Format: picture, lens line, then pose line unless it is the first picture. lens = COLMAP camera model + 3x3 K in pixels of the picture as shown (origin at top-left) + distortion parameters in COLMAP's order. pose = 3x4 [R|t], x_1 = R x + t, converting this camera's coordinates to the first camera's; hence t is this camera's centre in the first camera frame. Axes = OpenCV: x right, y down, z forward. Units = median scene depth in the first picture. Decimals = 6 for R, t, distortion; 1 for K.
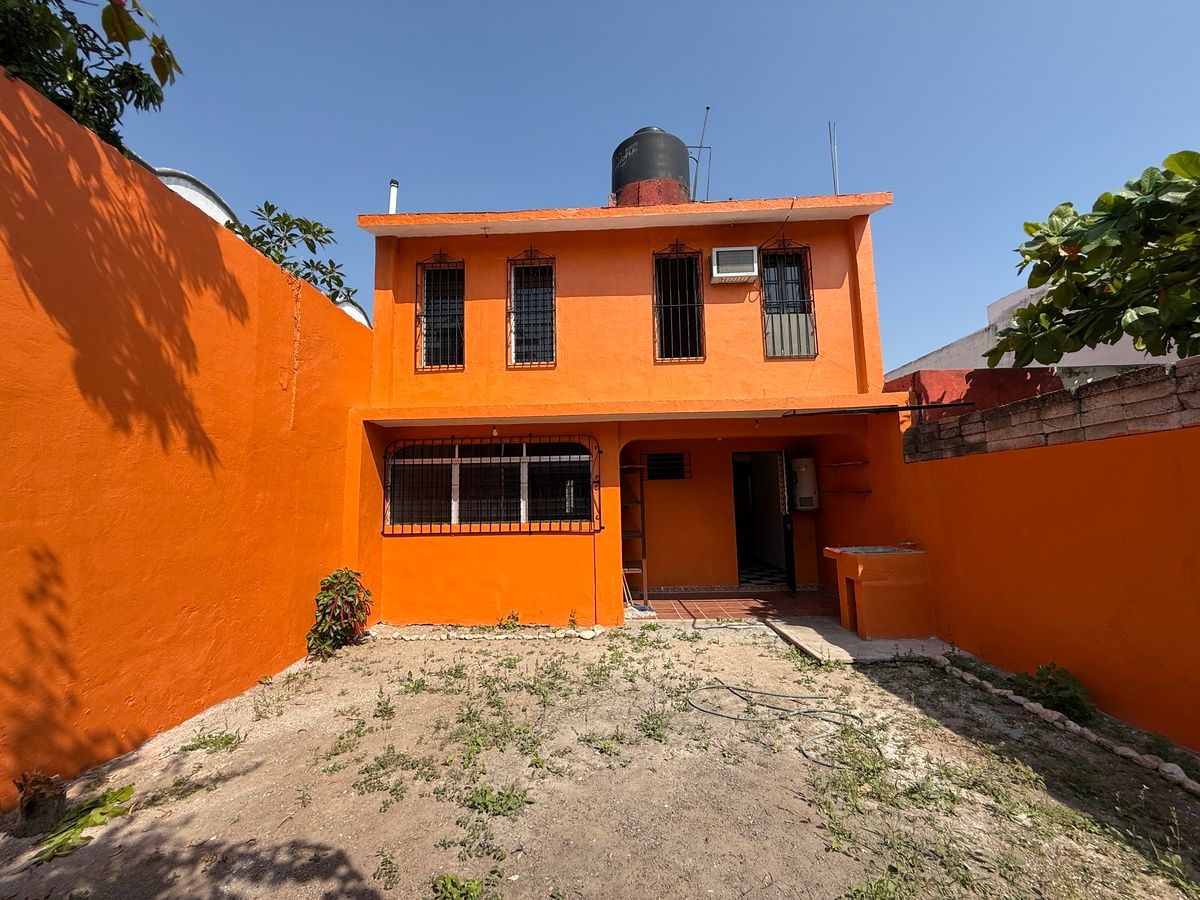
lens RADIAL K [[483.6, 0, 602.3], [0, 483.6, 446.7], [0, 0, 1]] dist [-0.000236, 0.000217]
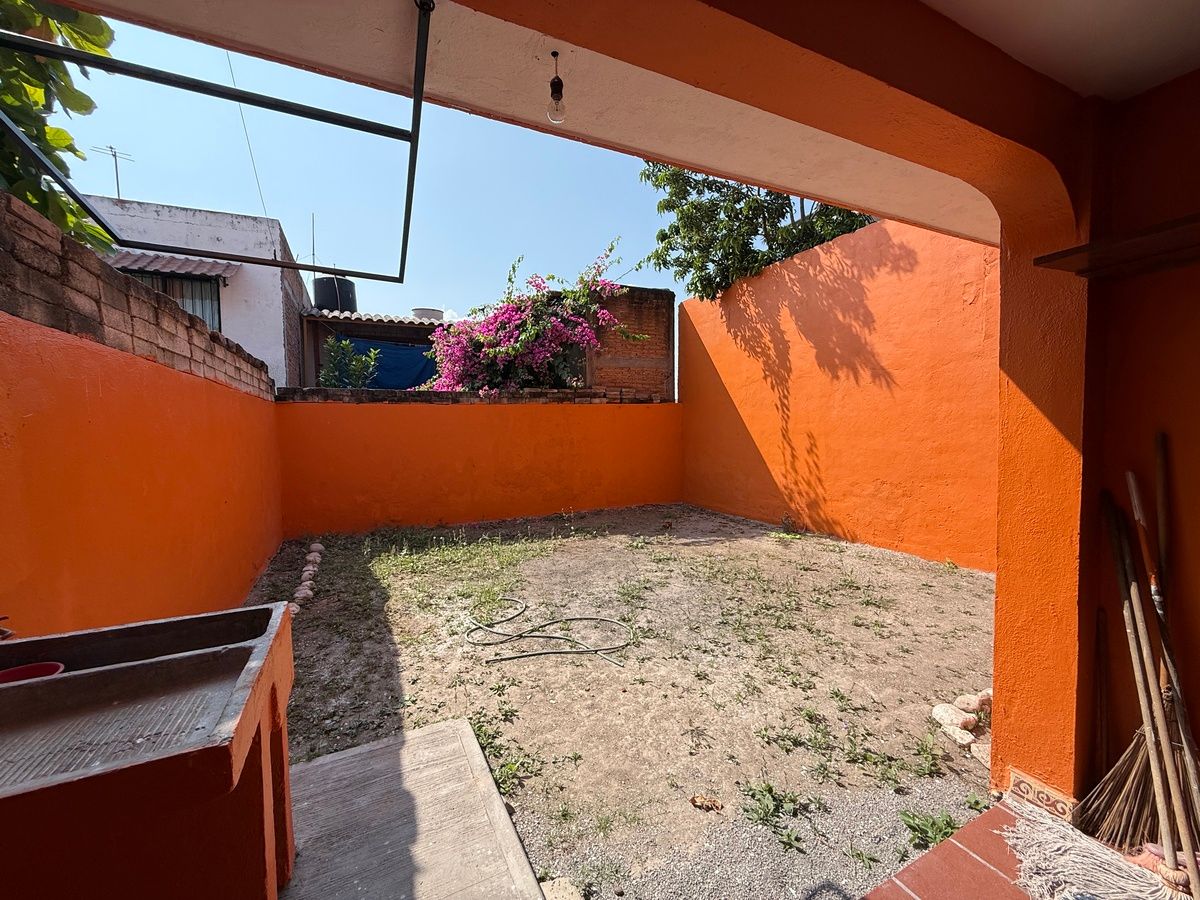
lens RADIAL K [[483.6, 0, 593.5], [0, 483.6, 451.8], [0, 0, 1]] dist [-0.000236, 0.000217]
pose [[-0.897708, 0.061601, -0.436263, 0.706064], [0.083841, 0.995969, -0.031890, 0.213563], [0.432540, -0.065205, -0.899254, 2.044364]]
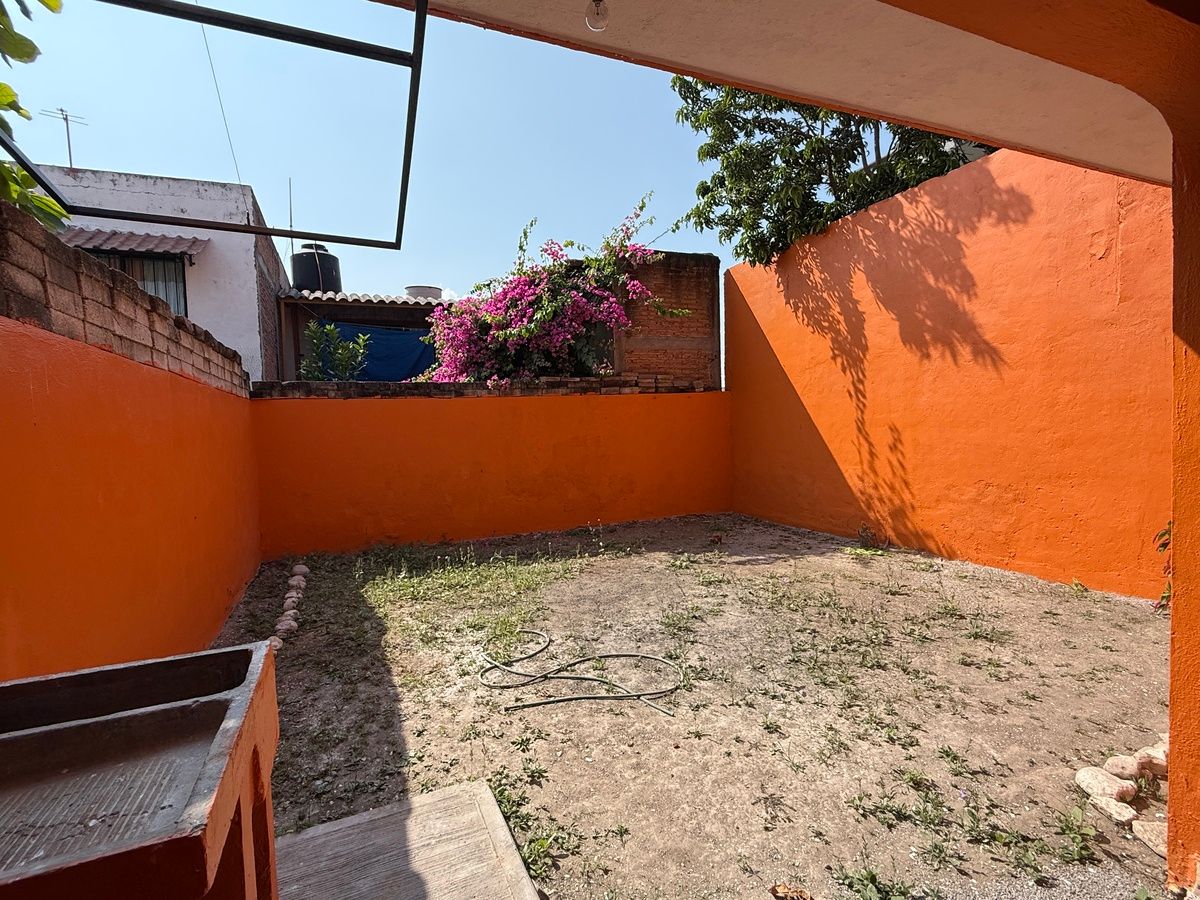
lens RADIAL K [[575.0, 0, 594.9], [0, 575.0, 453.0], [0, 0, 1]] dist [-0.000025, -0.000514]
pose [[-0.914450, 0.075202, -0.397650, 0.712071], [0.096957, 0.994678, -0.034855, 0.211871], [0.392912, -0.070428, -0.916875, 2.008726]]
